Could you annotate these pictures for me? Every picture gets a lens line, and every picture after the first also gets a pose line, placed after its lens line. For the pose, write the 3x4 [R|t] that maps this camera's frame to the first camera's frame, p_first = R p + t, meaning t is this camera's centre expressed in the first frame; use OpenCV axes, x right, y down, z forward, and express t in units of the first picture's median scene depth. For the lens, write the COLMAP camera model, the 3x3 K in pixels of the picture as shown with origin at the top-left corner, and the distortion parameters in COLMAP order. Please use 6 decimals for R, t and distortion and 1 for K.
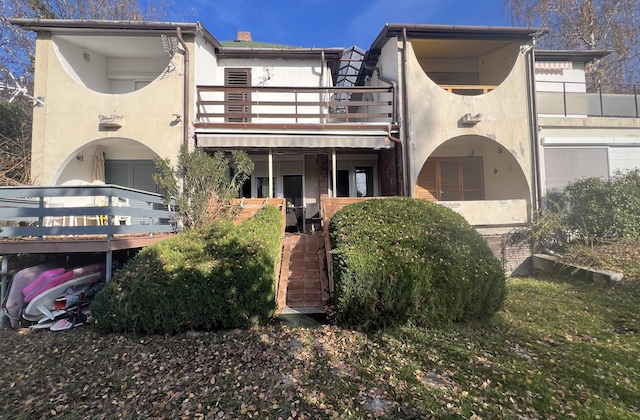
lens RADIAL K [[252.1, 0, 329.3], [0, 252.1, 197.6], [0, 0, 1]] dist [-0.000239, -0.000077]
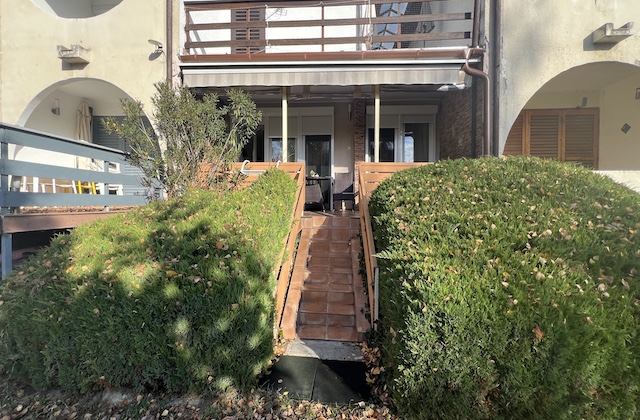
lens RADIAL K [[252.1, 0, 329.3], [0, 252.1, 197.6], [0, 0, 1]] dist [-0.000239, -0.000077]
pose [[0.992230, 0.026475, -0.121569, -0.020952], [-0.015892, 0.996063, 0.087210, 0.038095], [0.123399, -0.084600, 0.988744, 0.319179]]
